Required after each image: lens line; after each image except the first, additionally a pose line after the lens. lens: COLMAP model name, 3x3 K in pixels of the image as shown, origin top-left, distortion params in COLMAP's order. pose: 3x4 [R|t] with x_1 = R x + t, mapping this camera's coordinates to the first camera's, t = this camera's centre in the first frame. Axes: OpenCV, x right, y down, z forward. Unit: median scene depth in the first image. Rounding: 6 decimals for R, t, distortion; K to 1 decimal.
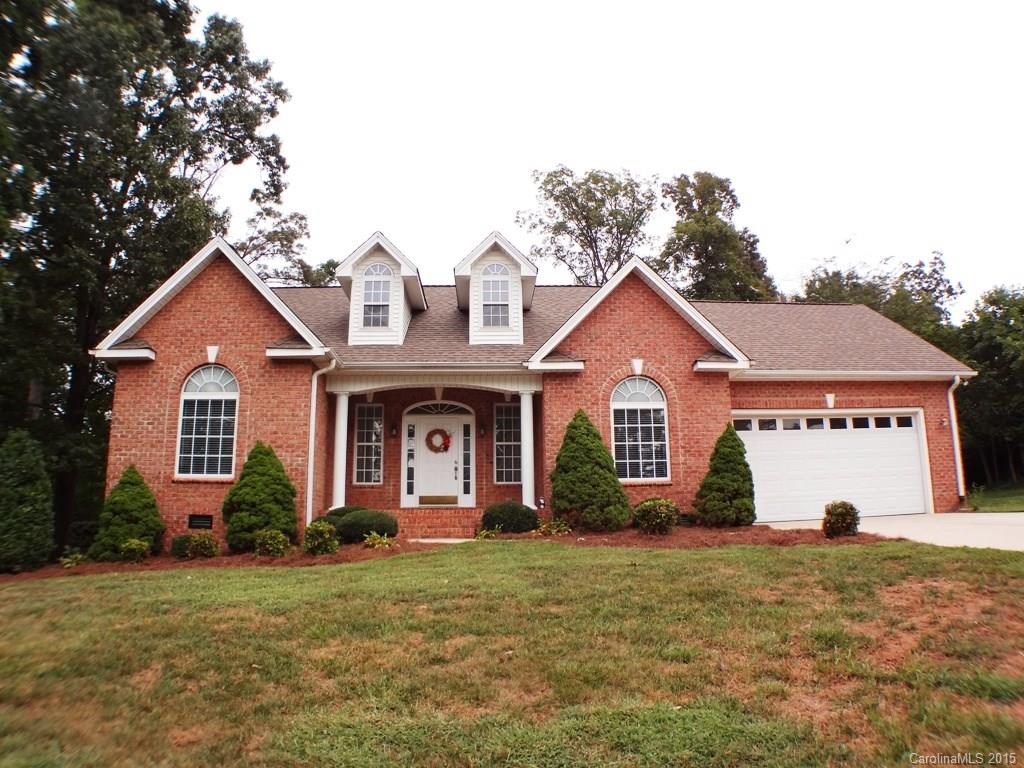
lens RADIAL K [[684.3, 0, 512.0], [0, 684.3, 384.0], [0, 0, 1]] dist [-0.154767, 0.000632]
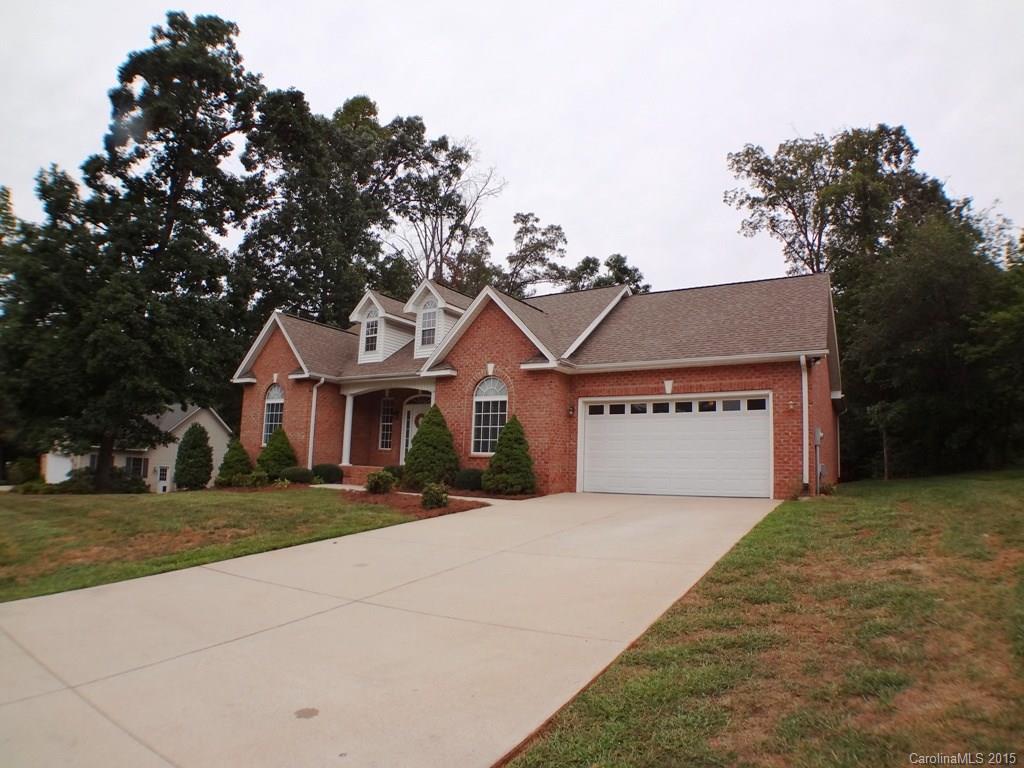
lens RADIAL K [[606.2, 0, 512.0], [0, 606.2, 384.0], [0, 0, 1]] dist [-0.151619, 0.000485]
pose [[0.816749, -0.038025, -0.575739, 0.904579], [0.075005, 0.996356, 0.040598, -0.041799], [0.572097, -0.076342, 0.816625, 0.045386]]
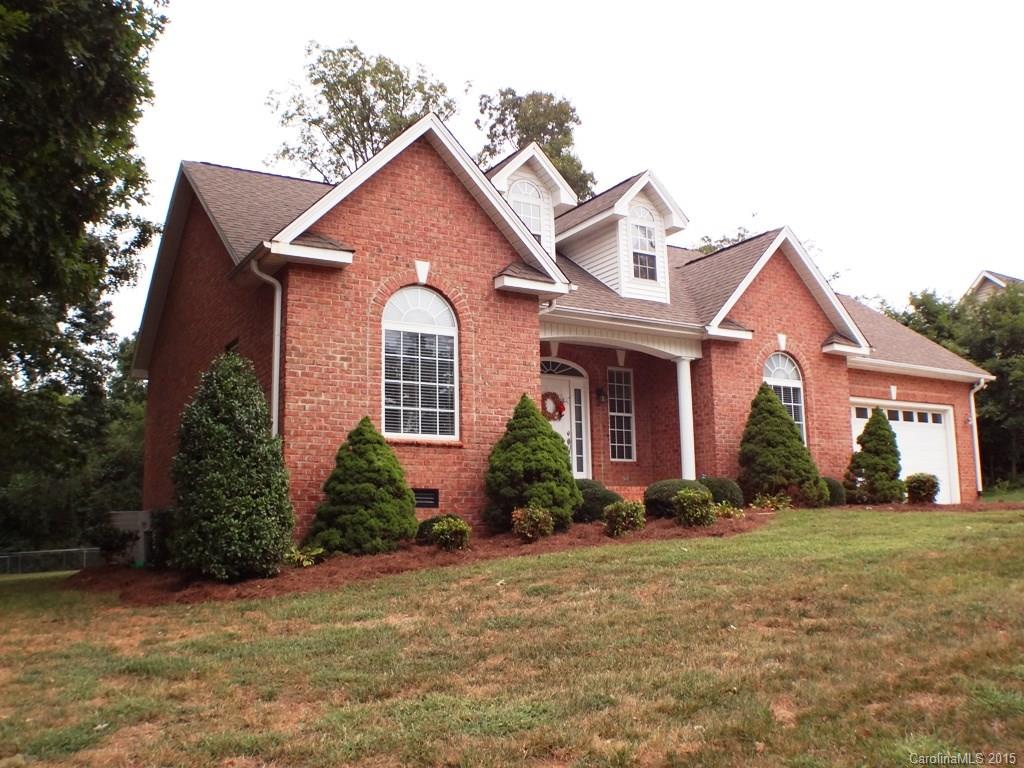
lens RADIAL K [[964.7, 0, 512.0], [0, 964.7, 384.0], [0, 0, 1]] dist [-0.154856, -0.000103]
pose [[0.870027, 0.073755, 0.487455, -0.804111], [-0.091534, 0.995721, 0.012714, 0.051466], [-0.484432, -0.055681, 0.873055, 0.010784]]
